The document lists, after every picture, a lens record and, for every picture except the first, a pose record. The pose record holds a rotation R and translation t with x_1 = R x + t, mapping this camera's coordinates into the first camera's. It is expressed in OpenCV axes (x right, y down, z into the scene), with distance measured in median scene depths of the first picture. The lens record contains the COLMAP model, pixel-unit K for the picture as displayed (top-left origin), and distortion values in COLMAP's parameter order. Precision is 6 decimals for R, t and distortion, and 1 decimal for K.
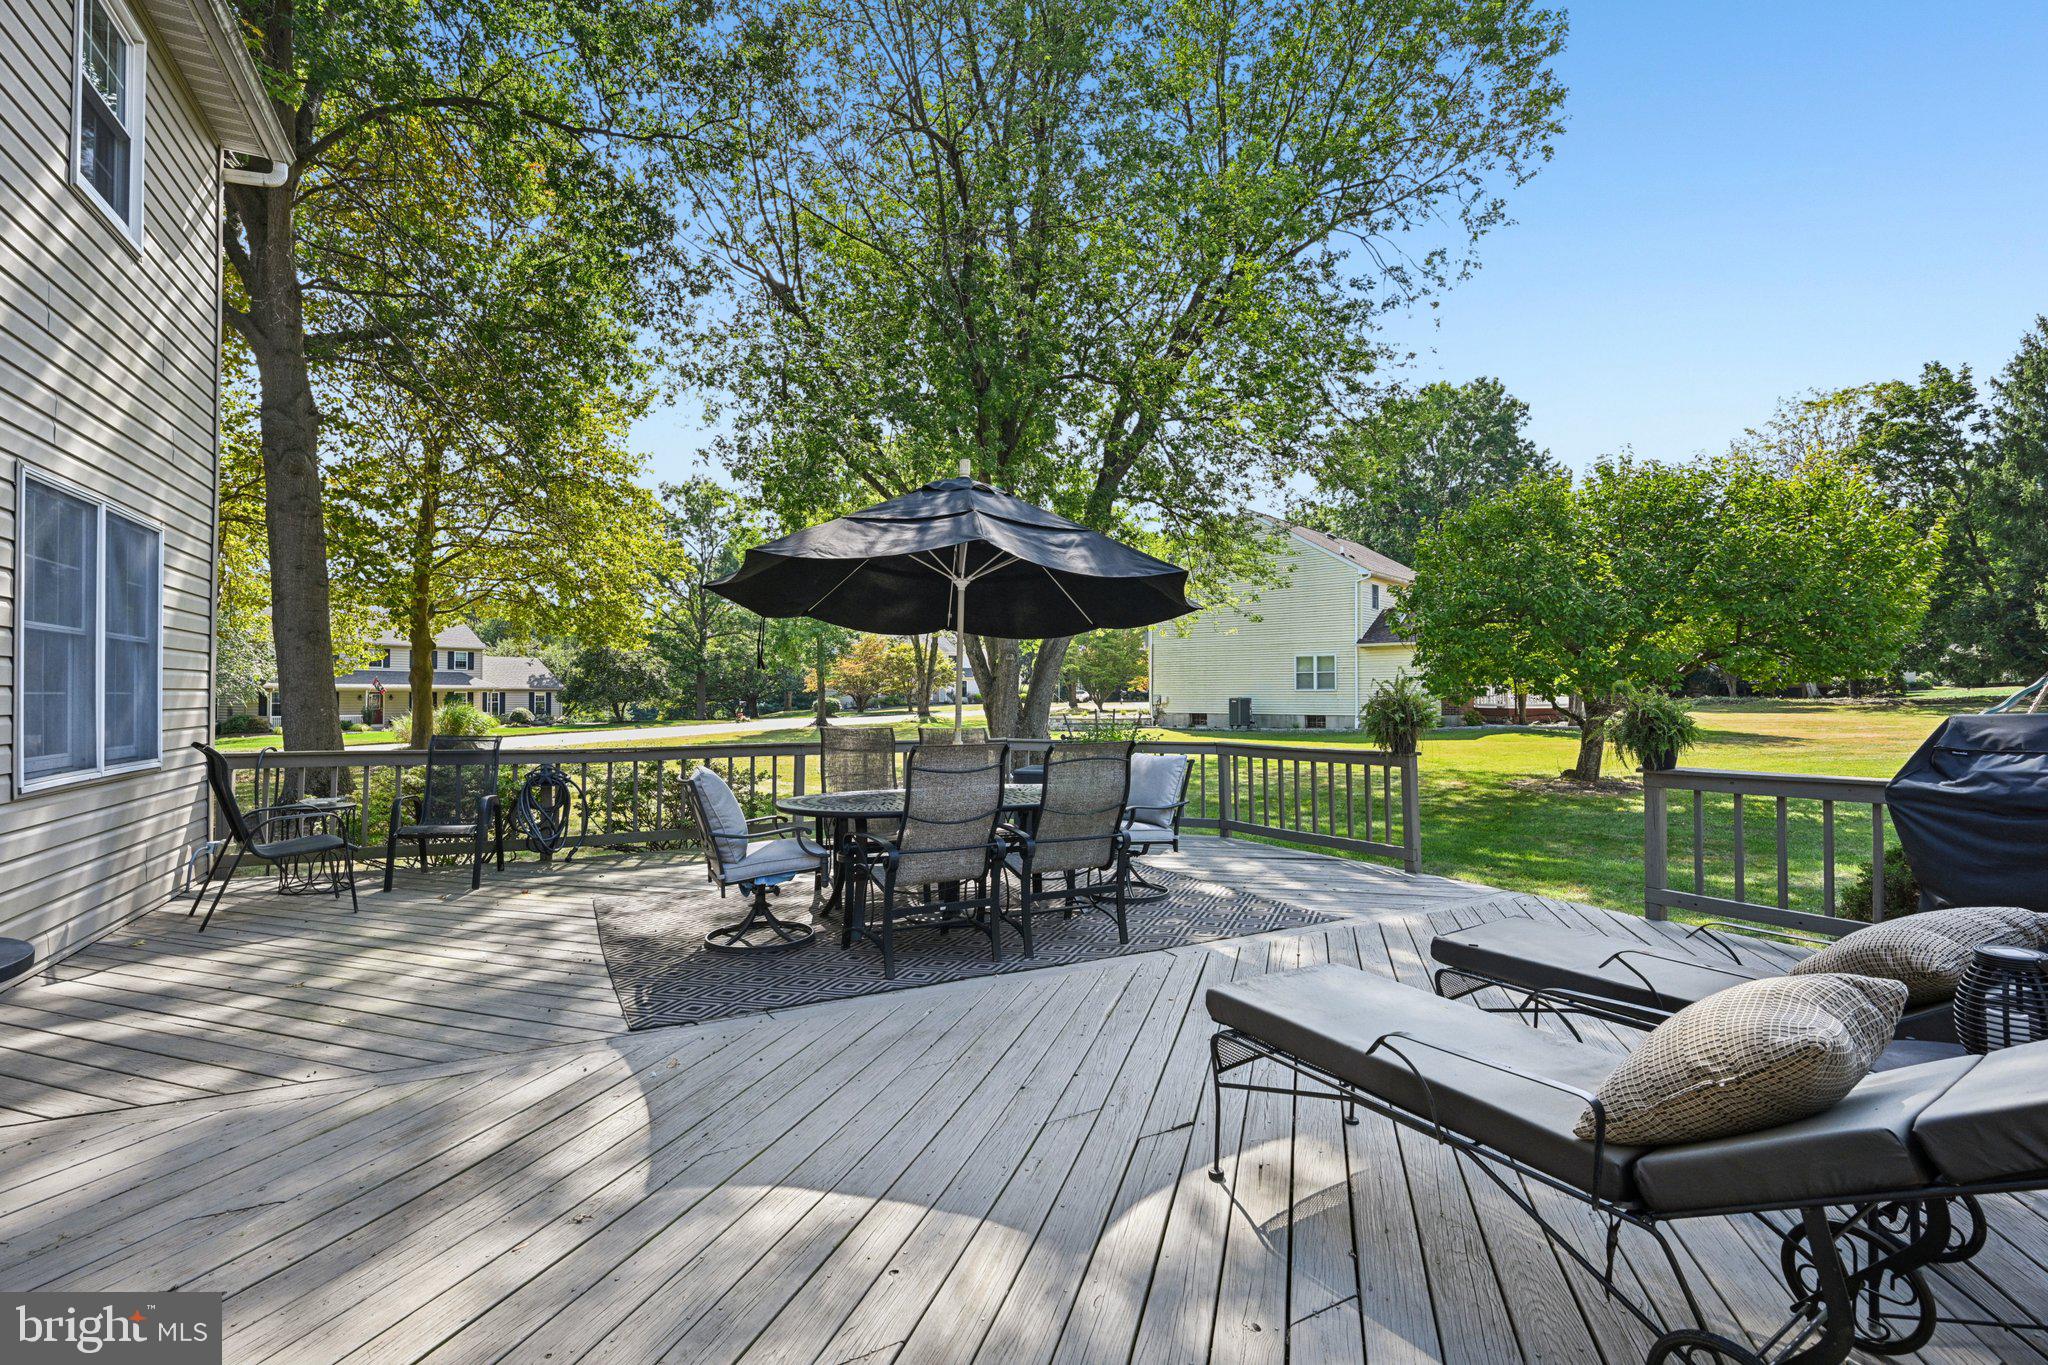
lens RADIAL K [[886.8, 0, 1024.0], [0, 886.8, 682.5], [0, 0, 1]] dist [0.000865, 0.000061]
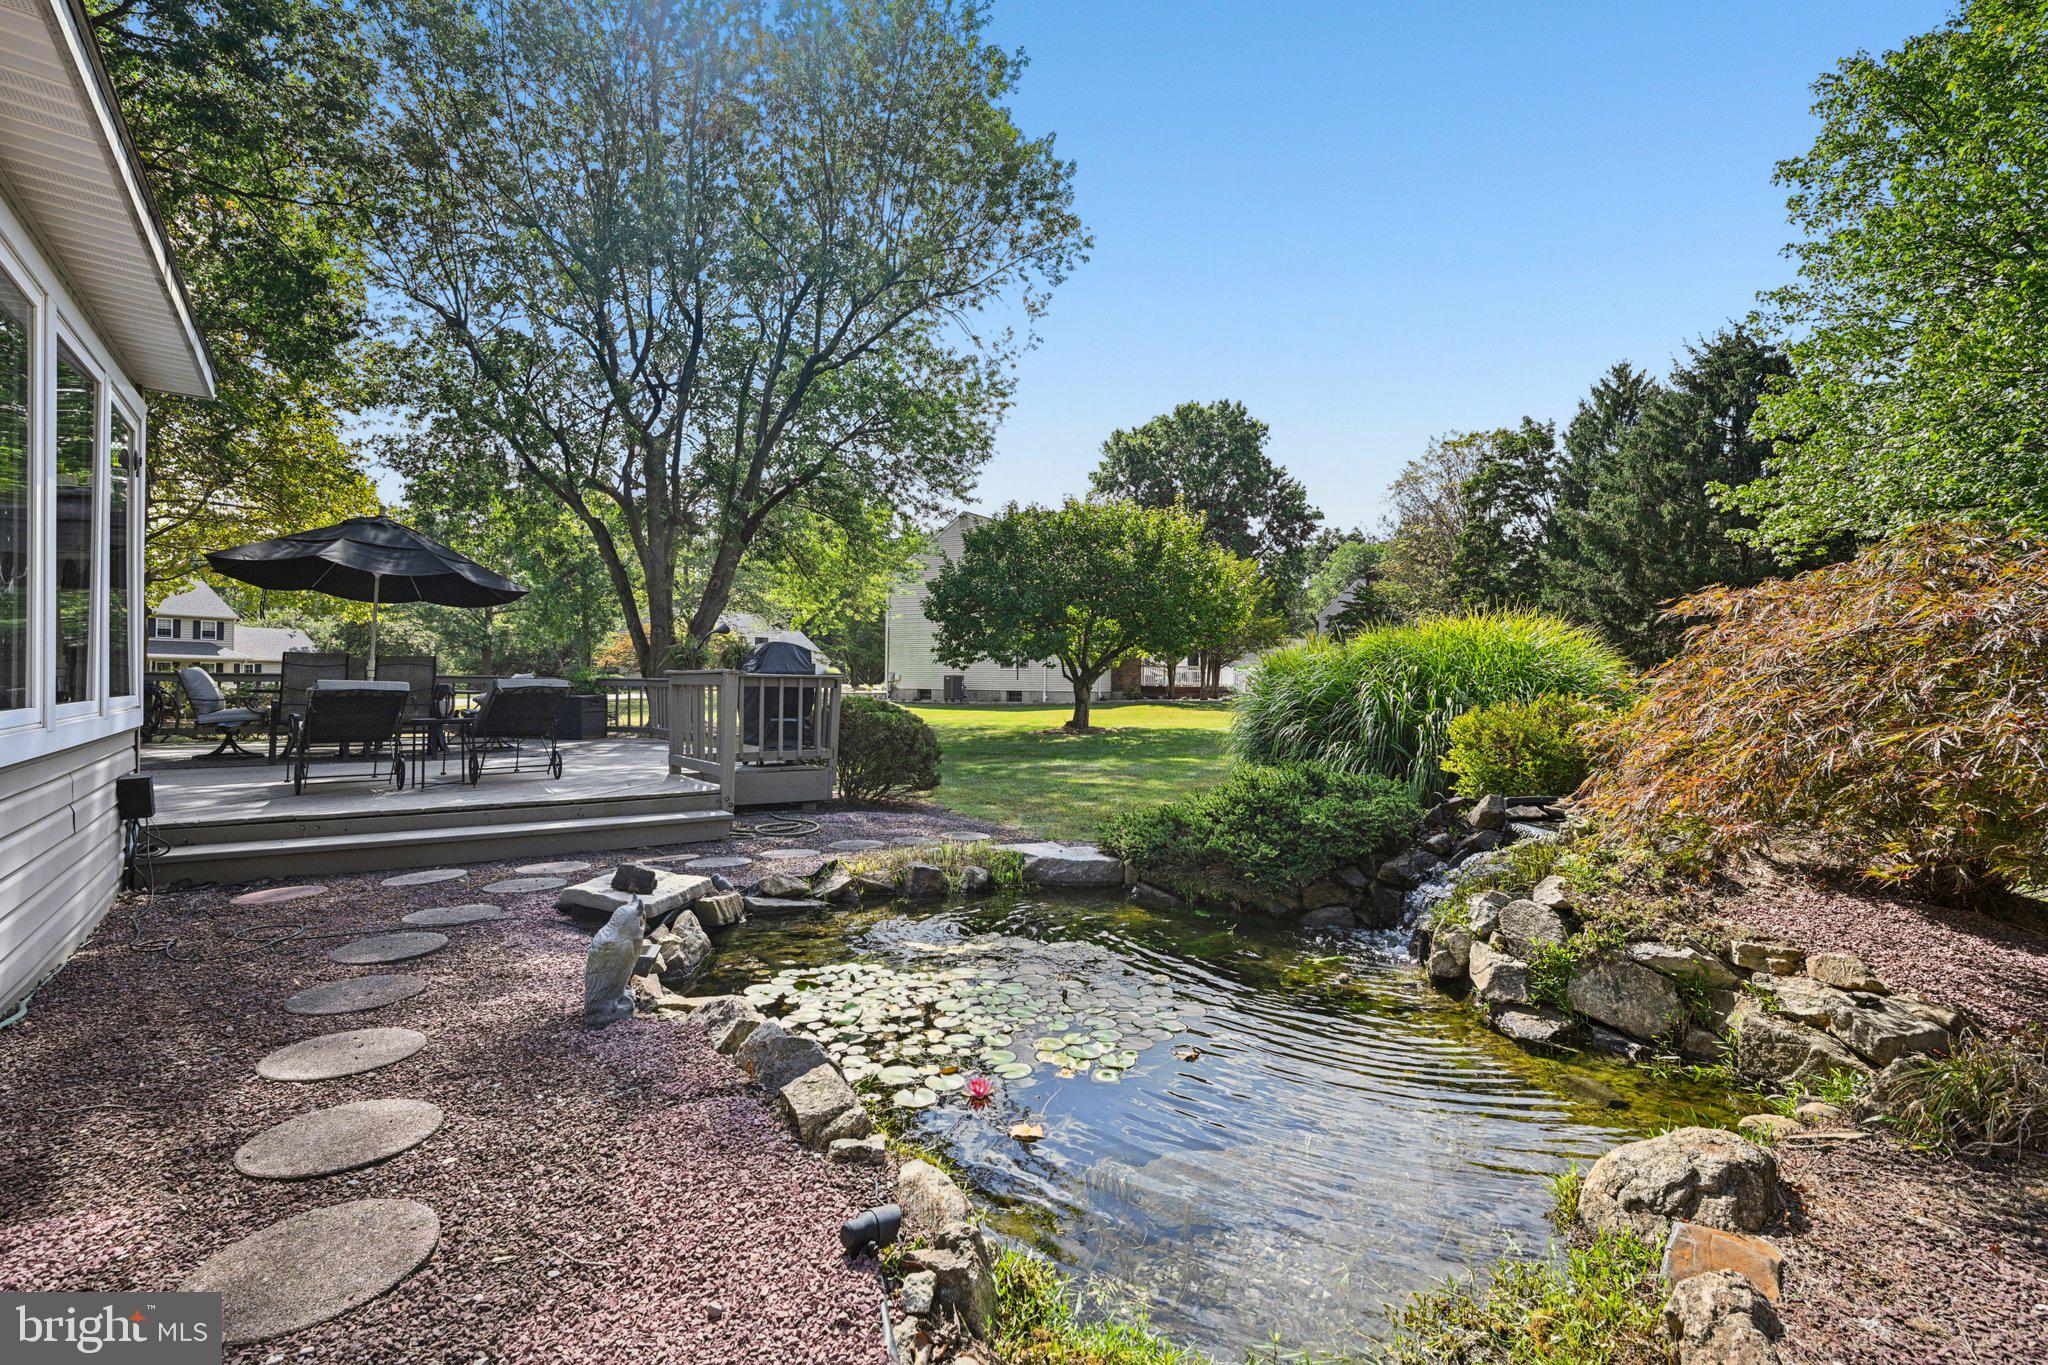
lens RADIAL K [[886.8, 0, 1024.0], [0, 886.8, 682.5], [0, 0, 1]] dist [0.000865, 0.000061]
pose [[0.988200, 0.011697, 0.152720, 0.108495], [-0.014243, 0.999777, 0.015585, 0.004834], [-0.152503, -0.017576, 0.988147, -0.107857]]
